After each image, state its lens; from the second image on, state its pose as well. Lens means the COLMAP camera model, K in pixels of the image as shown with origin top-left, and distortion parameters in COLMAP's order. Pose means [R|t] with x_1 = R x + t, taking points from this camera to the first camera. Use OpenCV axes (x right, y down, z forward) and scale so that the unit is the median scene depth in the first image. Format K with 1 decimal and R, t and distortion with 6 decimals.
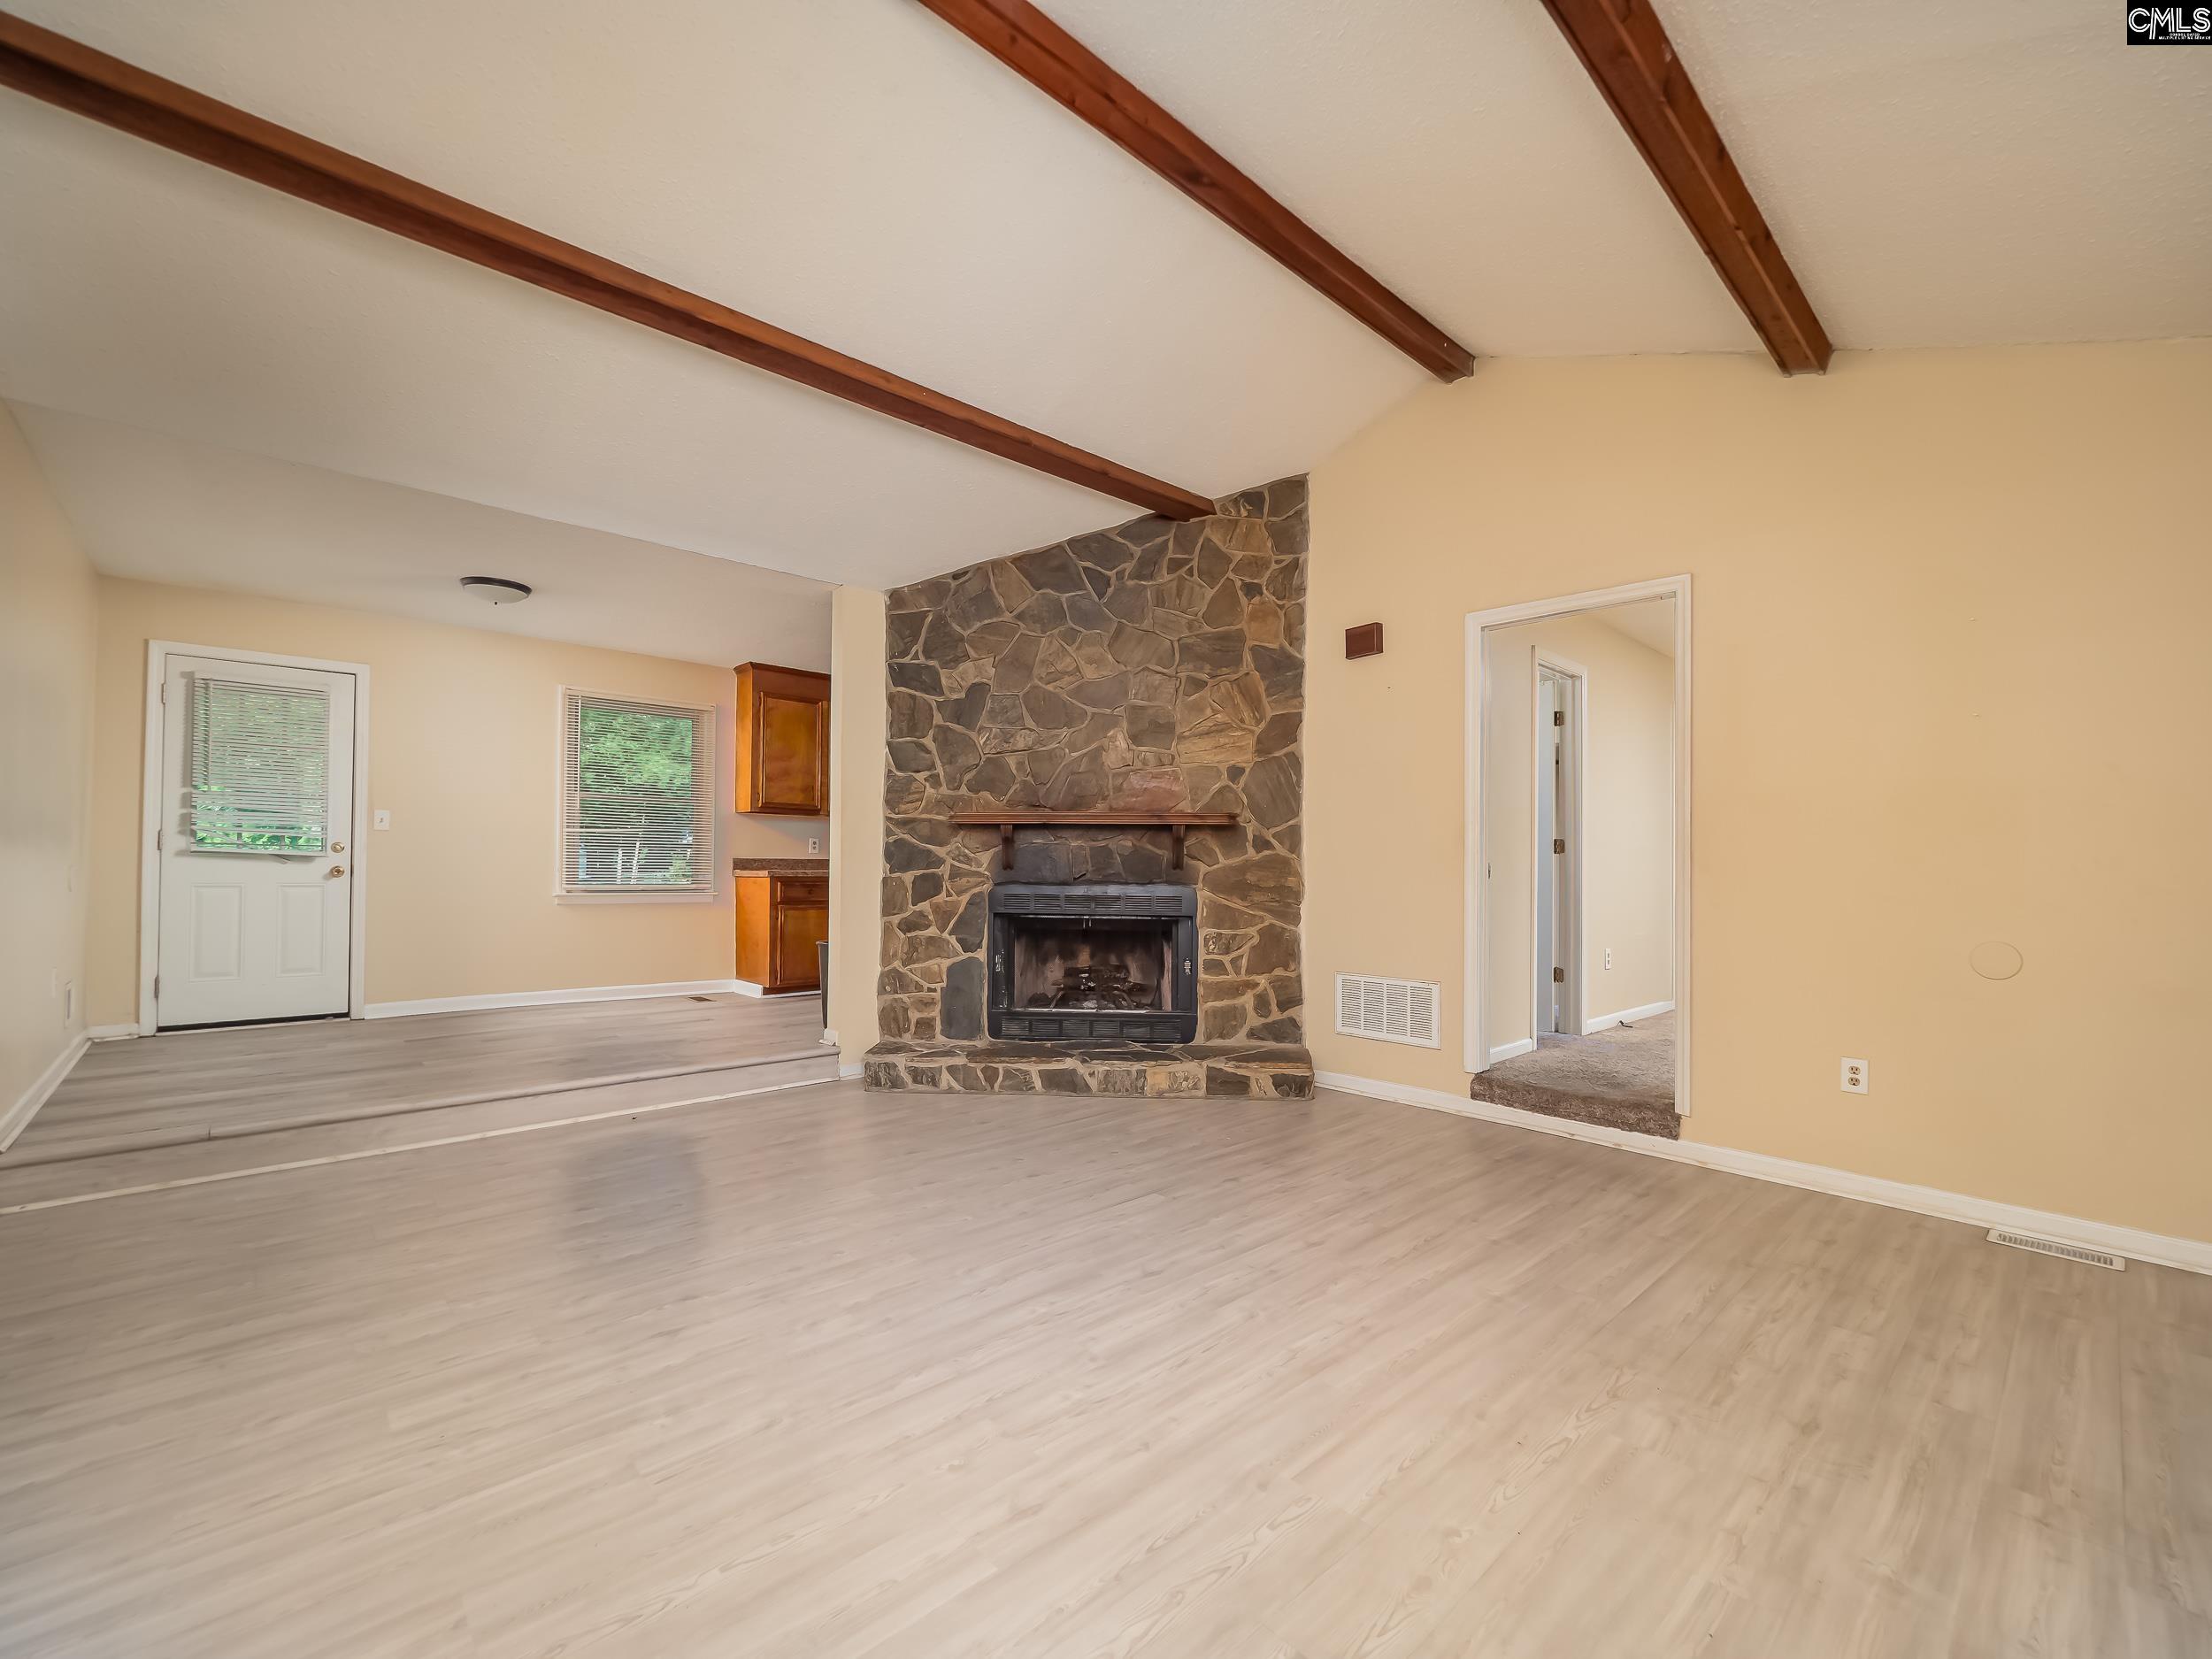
lens RADIAL K [[930.0, 0, 1100.2], [0, 930.0, 862.9], [0, 0, 1]] dist [0.001104, -0.000182]
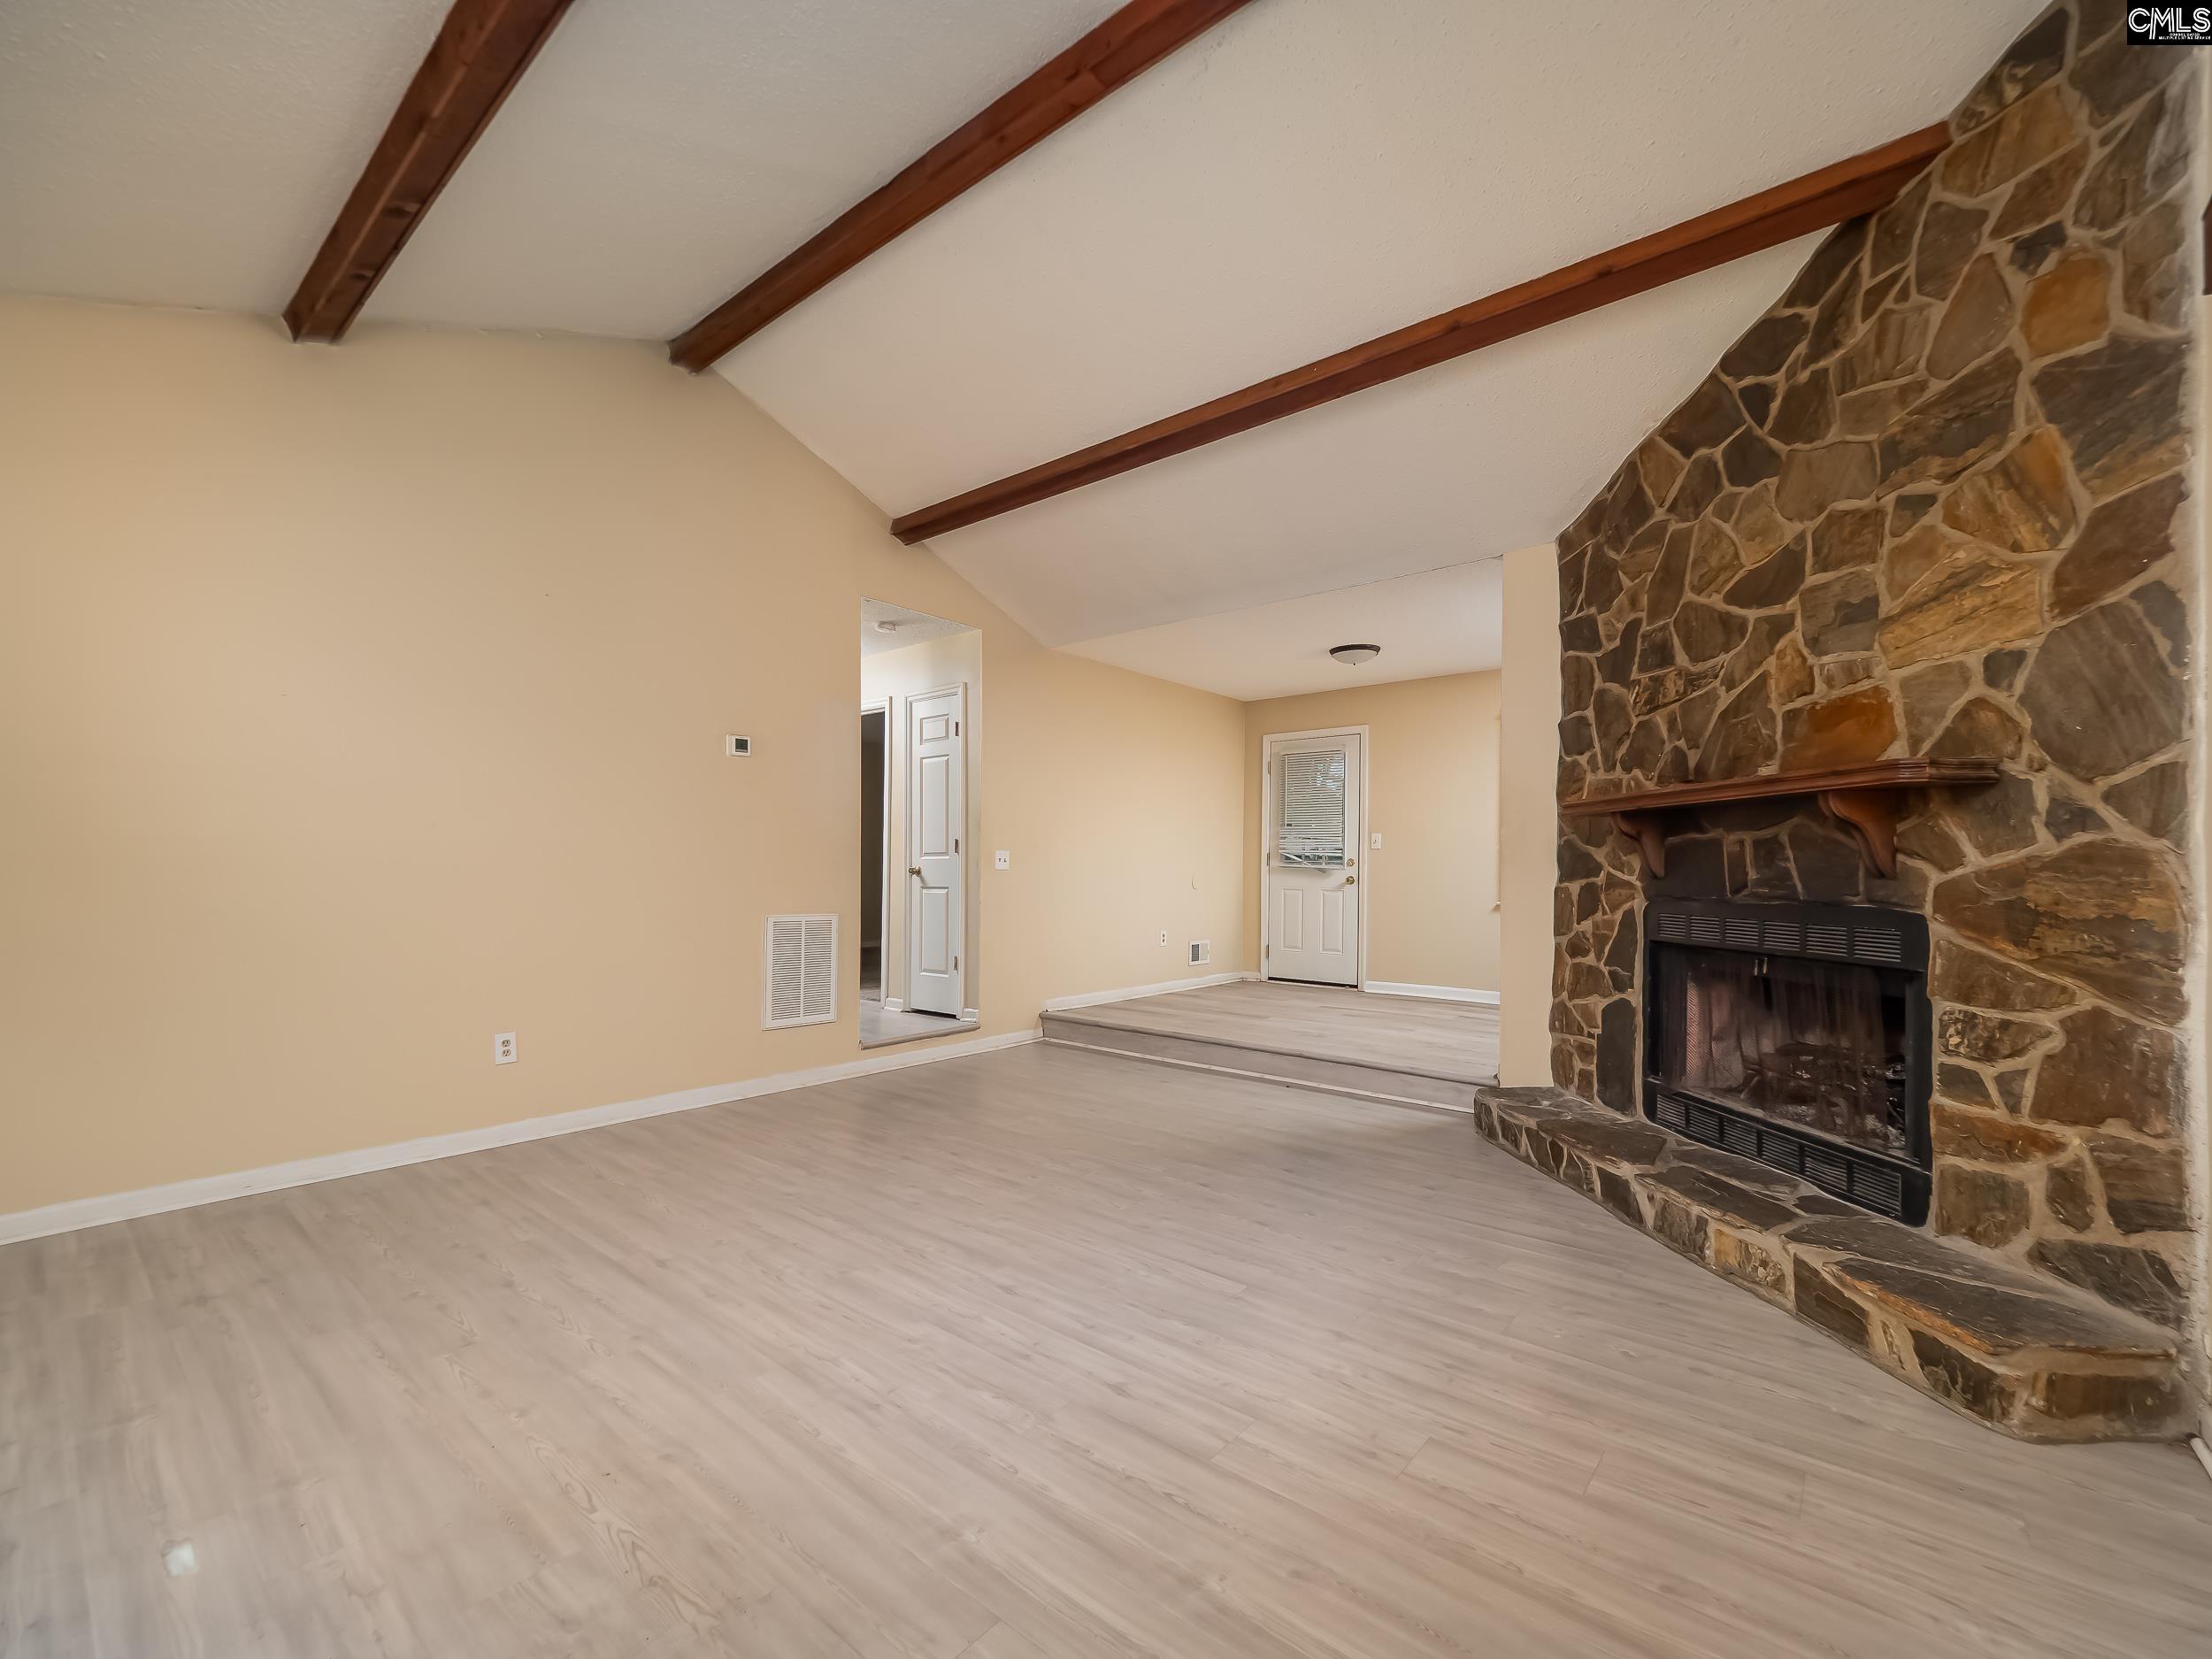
lens RADIAL K [[935.8, 0, 1101.6], [0, 935.8, 857.5], [0, 0, 1]] dist [-0.000700, -0.000371]
pose [[0.137199, -0.021472, -0.990311, 0.537171], [-0.006178, 0.999727, -0.022532, 0.010015], [0.990524, 0.009210, 0.137029, 0.500634]]
